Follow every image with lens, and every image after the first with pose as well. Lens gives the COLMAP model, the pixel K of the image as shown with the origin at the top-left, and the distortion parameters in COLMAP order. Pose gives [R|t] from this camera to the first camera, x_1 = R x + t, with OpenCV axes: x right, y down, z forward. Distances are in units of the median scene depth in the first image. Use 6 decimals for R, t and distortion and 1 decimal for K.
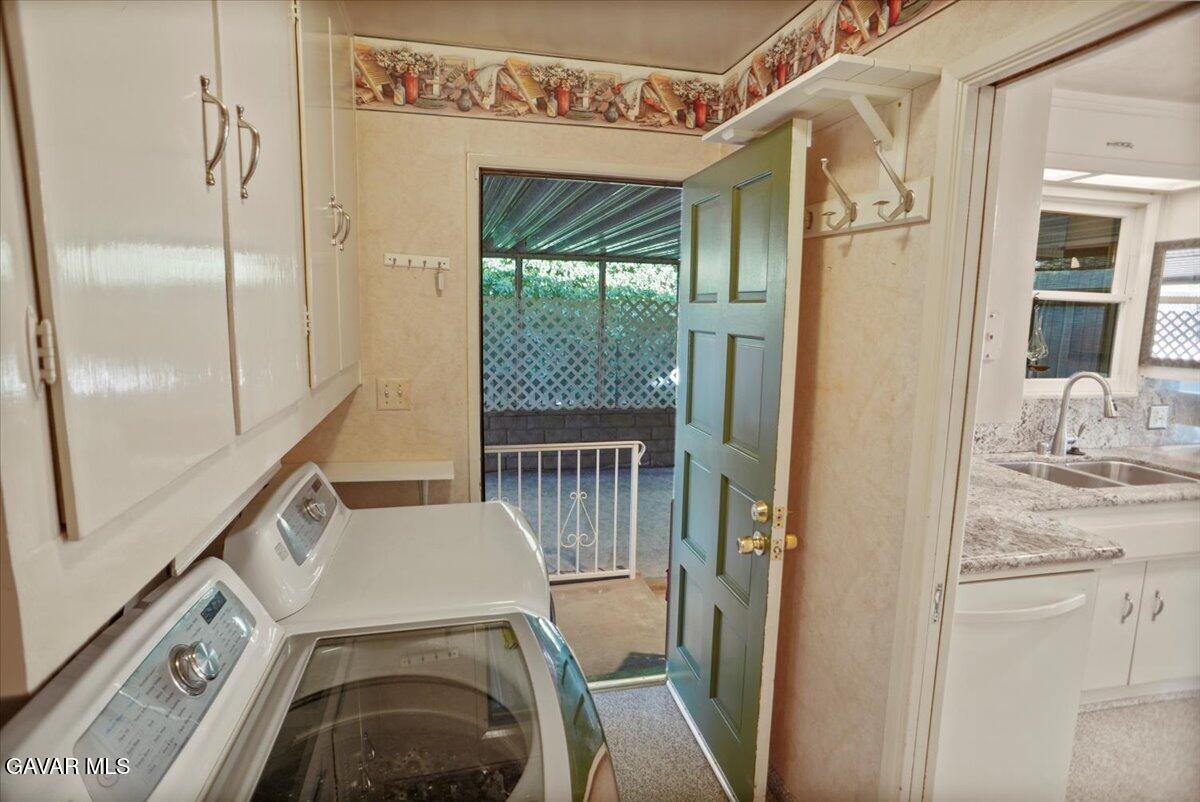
lens RADIAL K [[629.2, 0, 600.7], [0, 629.2, 398.7], [0, 0, 1]] dist [-0.011348, 0.004484]
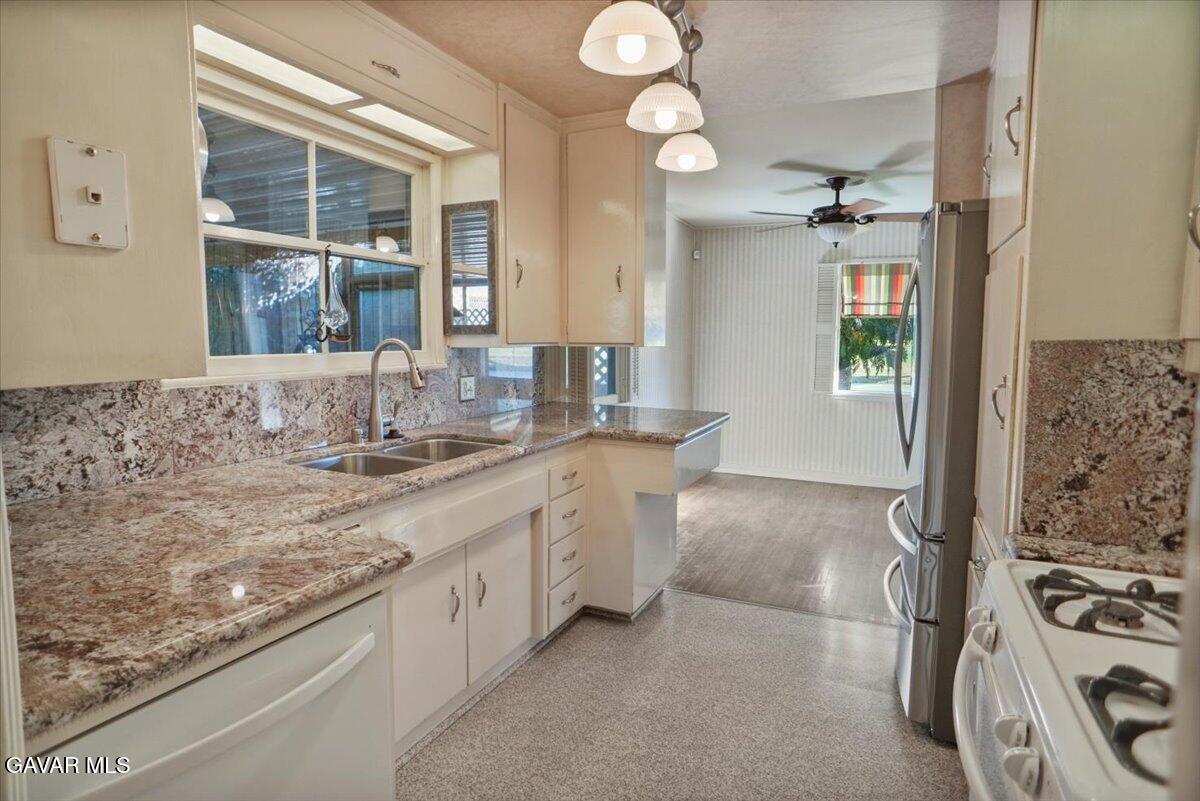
lens RADIAL K [[629.2, 0, 598.4], [0, 629.2, 395.7], [0, 0, 1]] dist [-0.011348, 0.004484]
pose [[0.627088, -0.084399, 0.774362, 0.304660], [0.113797, 0.993373, 0.016116, 0.055615], [-0.770591, 0.078014, 0.632537, 0.262658]]
